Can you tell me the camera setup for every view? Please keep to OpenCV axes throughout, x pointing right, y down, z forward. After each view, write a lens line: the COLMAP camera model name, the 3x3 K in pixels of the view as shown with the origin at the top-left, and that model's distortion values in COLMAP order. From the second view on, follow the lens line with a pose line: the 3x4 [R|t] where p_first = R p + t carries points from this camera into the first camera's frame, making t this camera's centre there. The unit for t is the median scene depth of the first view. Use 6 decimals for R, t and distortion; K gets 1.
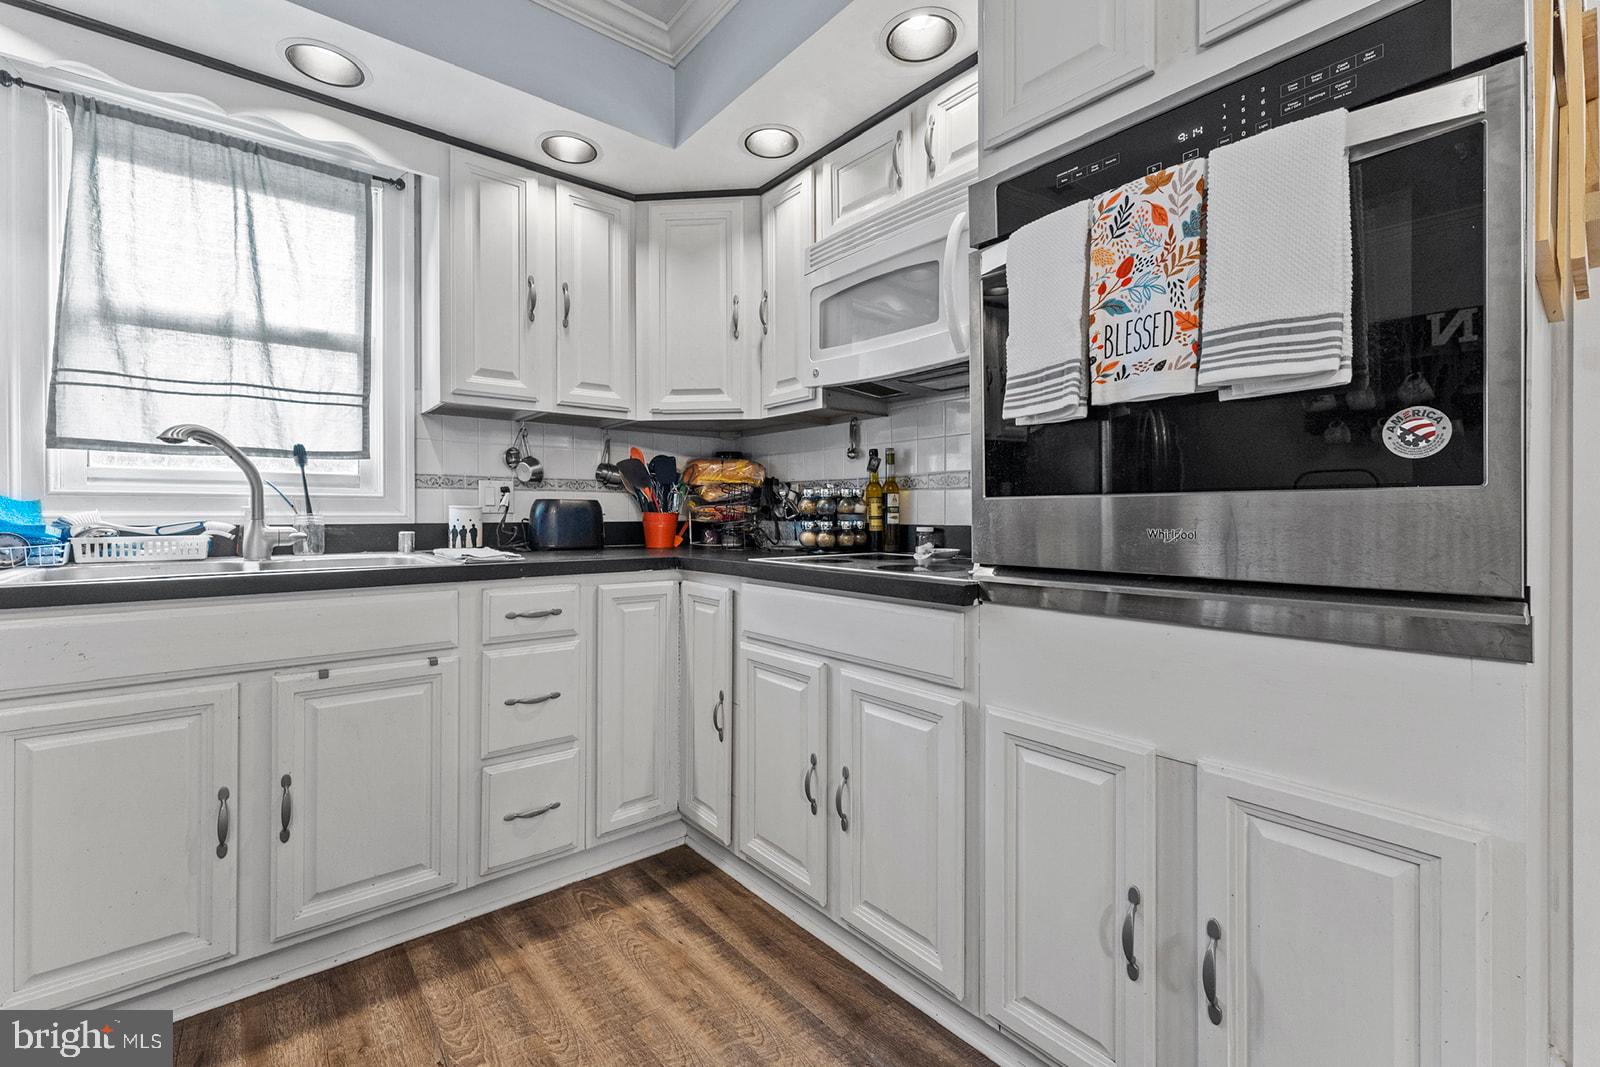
lens RADIAL K [[659.1, 0, 775.0], [0, 659.1, 517.0], [0, 0, 1]] dist [0.001694, -0.000256]
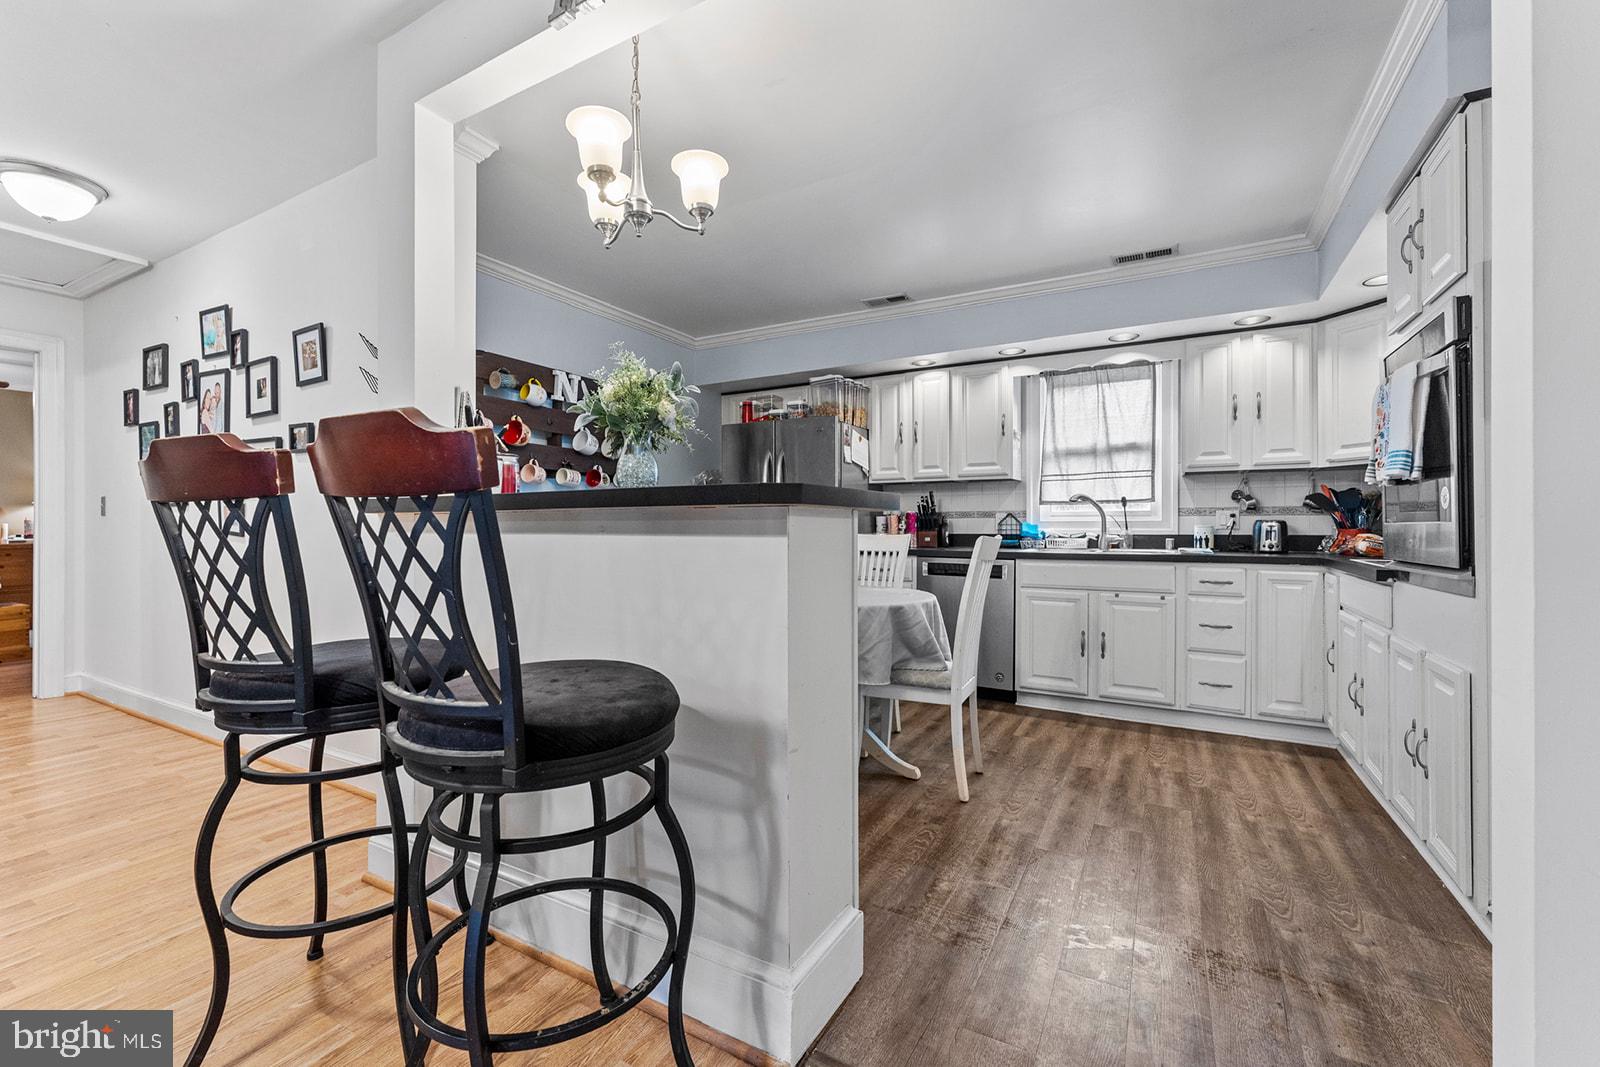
lens RADIAL K [[667.1, 0, 804.1], [0, 667.1, 526.5], [0, 0, 1]] dist [0.001445, -0.000907]
pose [[0.370610, -0.001134, -0.928788, 0.946718], [-0.005041, 0.999982, -0.003233, -0.002709], [0.928775, 0.005880, 0.370598, -0.797859]]
